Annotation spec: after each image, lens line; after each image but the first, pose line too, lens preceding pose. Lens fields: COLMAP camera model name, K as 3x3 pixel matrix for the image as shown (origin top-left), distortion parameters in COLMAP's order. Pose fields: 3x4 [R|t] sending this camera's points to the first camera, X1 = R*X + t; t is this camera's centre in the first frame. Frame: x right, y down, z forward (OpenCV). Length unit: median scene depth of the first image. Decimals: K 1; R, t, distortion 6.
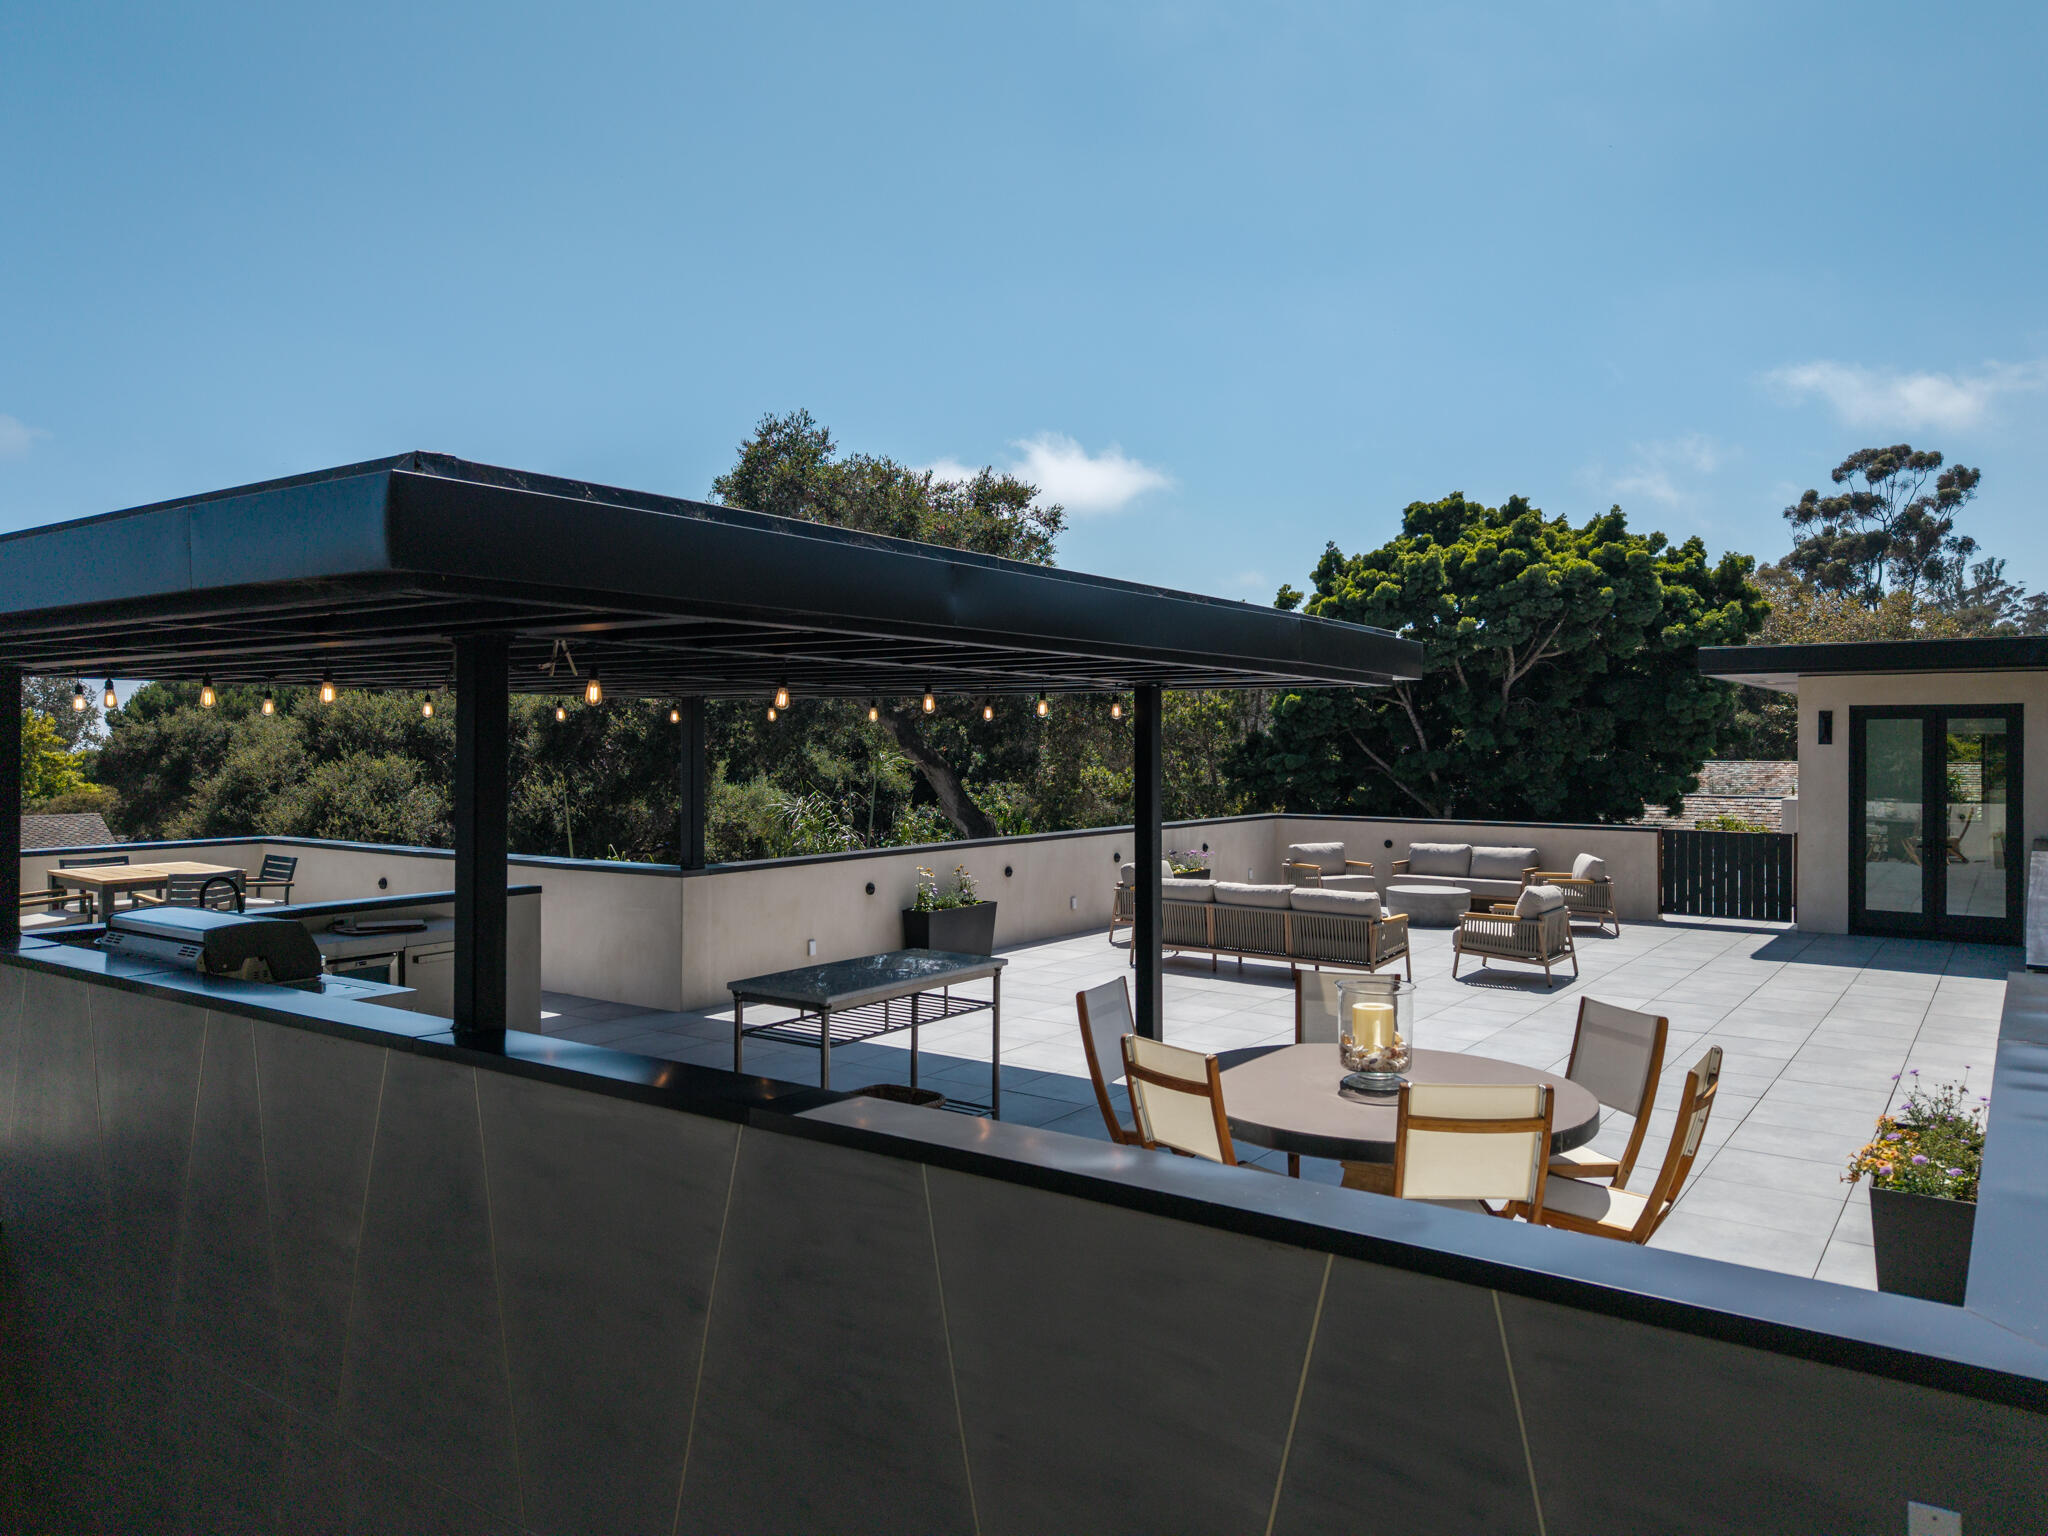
lens RADIAL K [[1393.1, 0, 1064.6], [0, 1393.1, 767.7], [0, 0, 1]] dist [-0.004588, -0.000792]
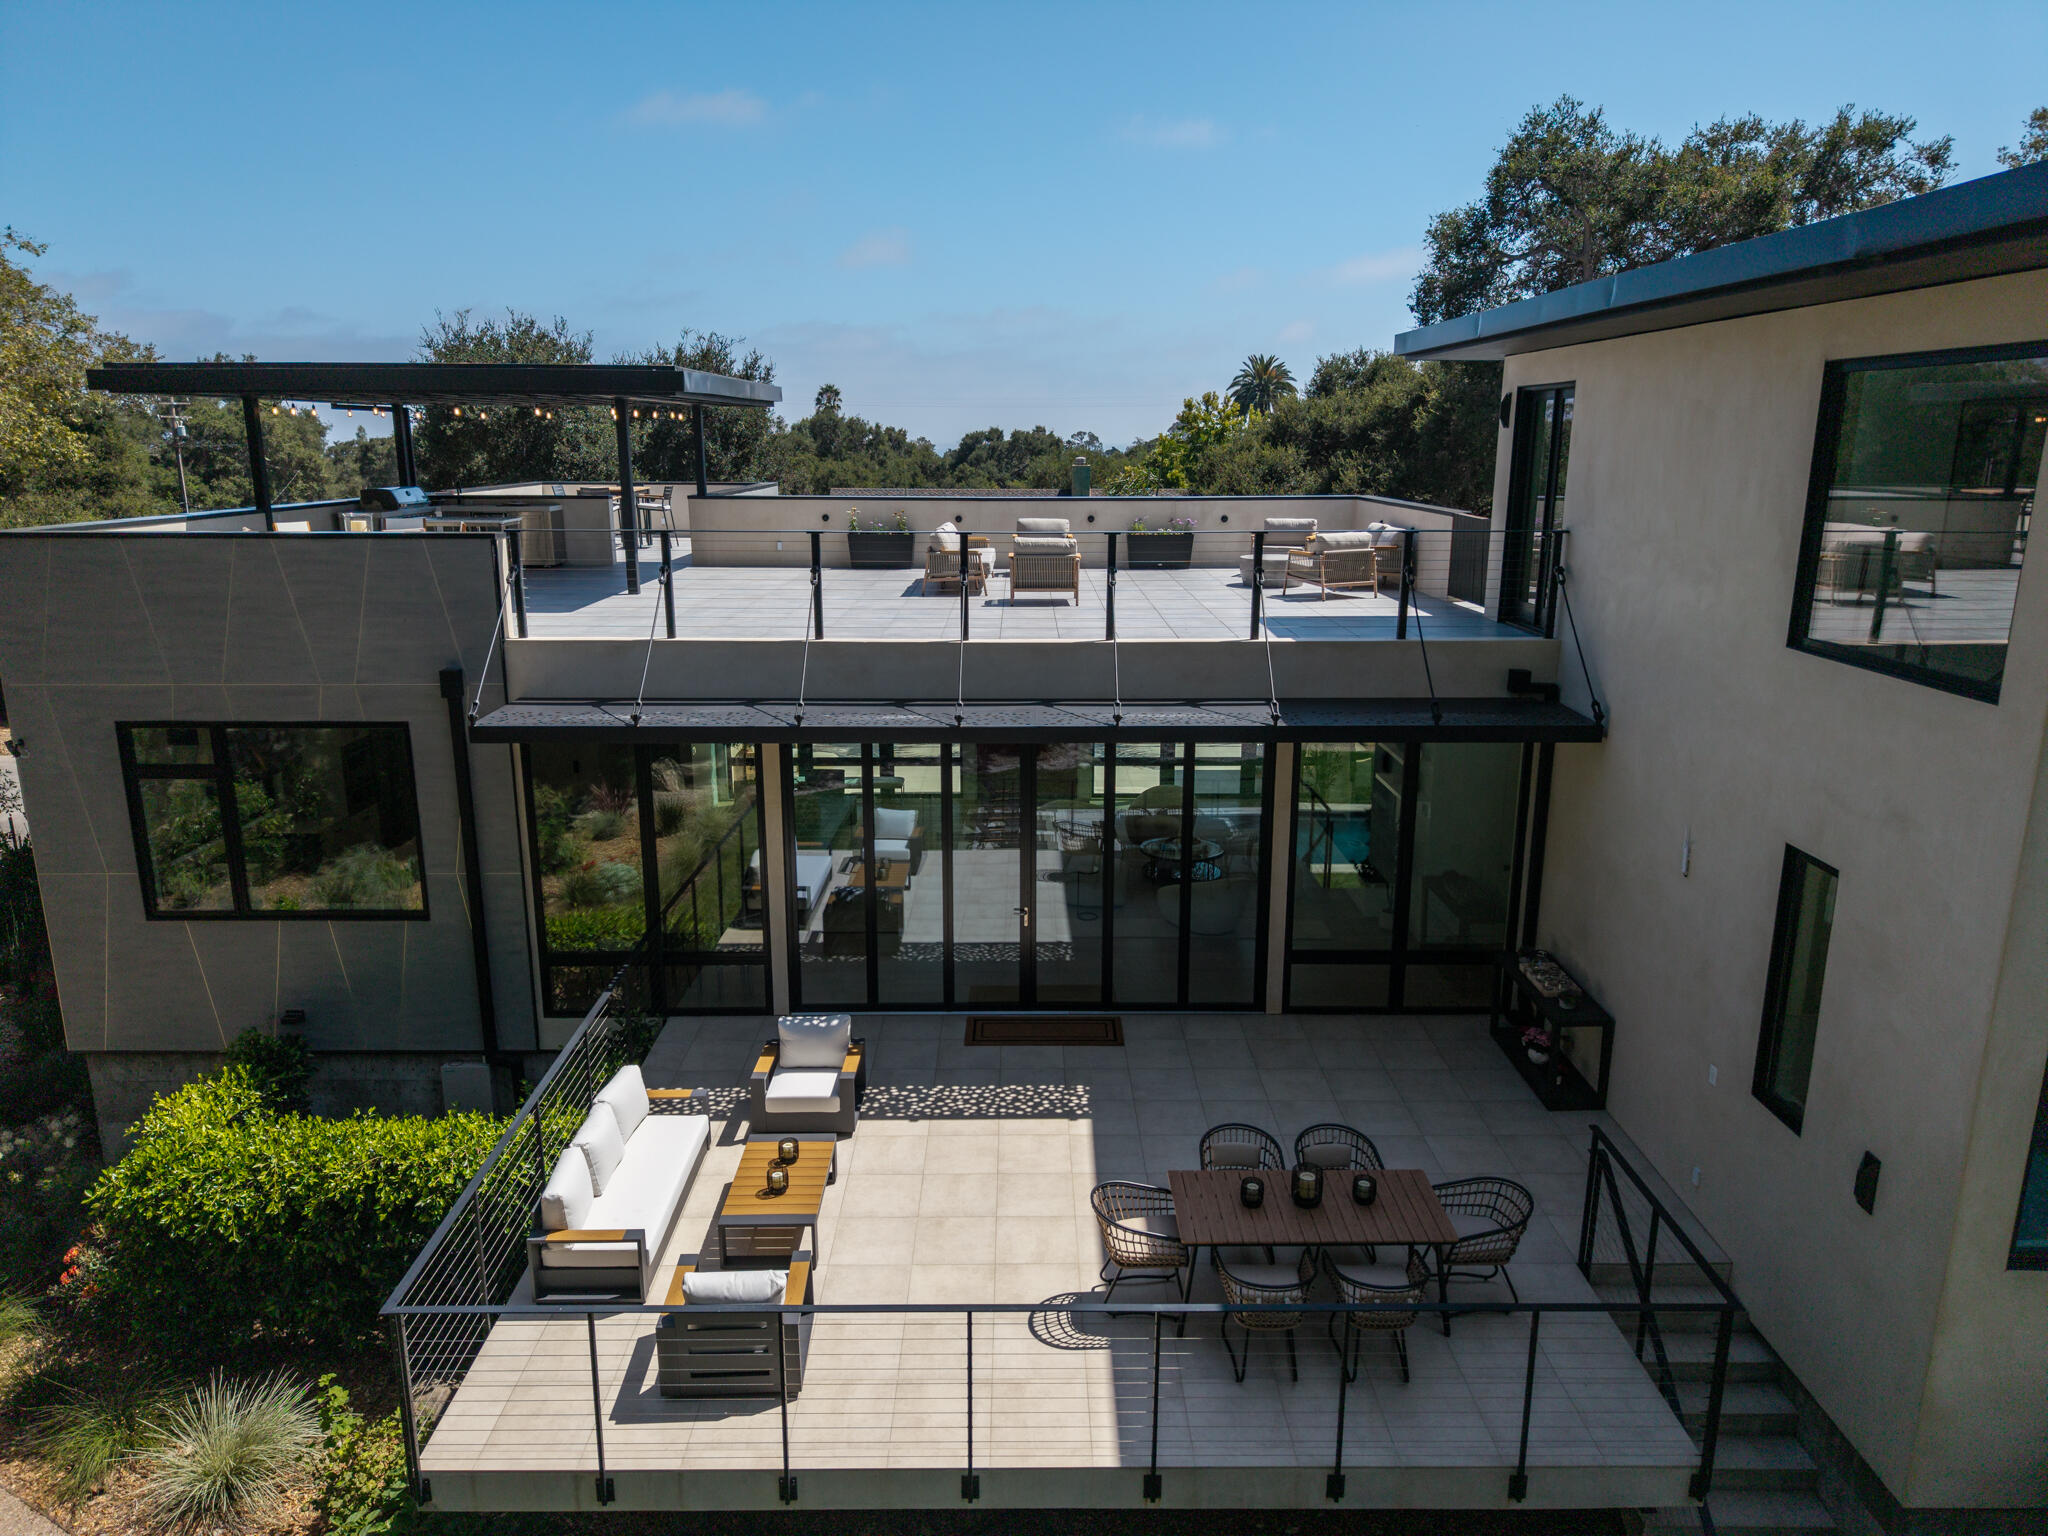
lens RADIAL K [[1345.3, 0, 1017.3], [0, 1345.3, 768.3], [0, 0, 1]] dist [0.047830, -0.056563]
pose [[0.553879, 0.195676, -0.809277, 0.480770], [-0.012863, 0.973886, 0.226674, 0.001595], [0.832498, -0.115140, 0.541931, 0.076673]]
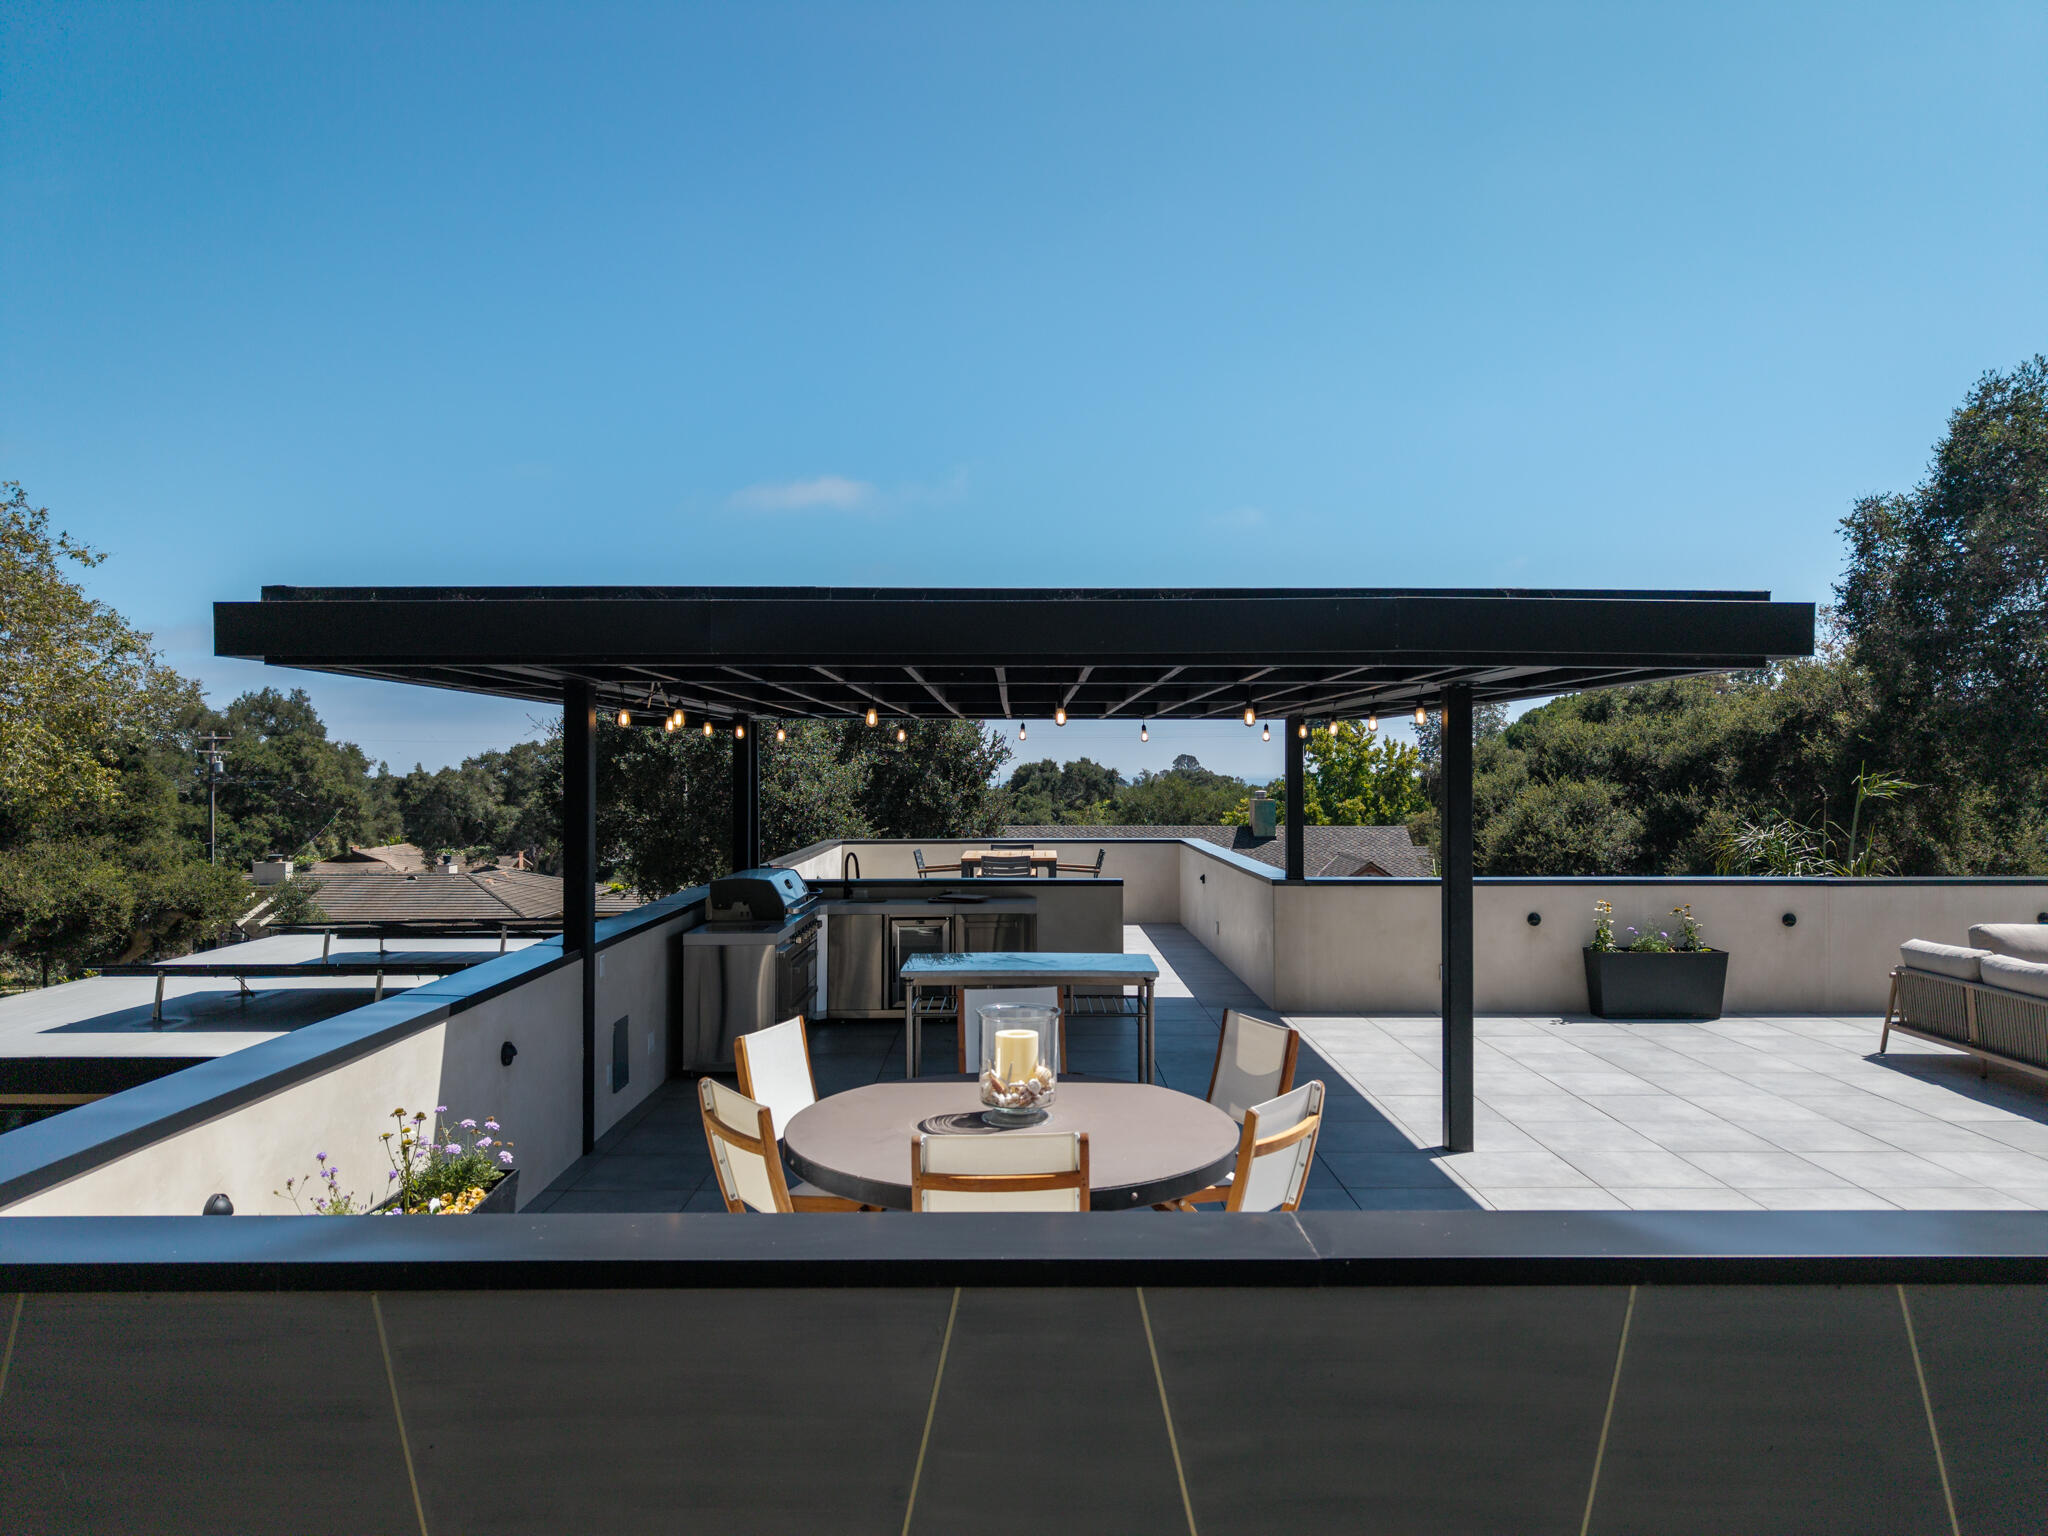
lens RADIAL K [[1345.3, 0, 1017.3], [0, 1345.3, 768.3], [0, 0, 1]] dist [0.047830, -0.056563]
pose [[0.555630, -0.004326, -0.831419, 0.139498], [-0.011064, 0.999859, -0.012597, 0.000381], [0.831356, 0.016198, 0.555504, 0.068379]]
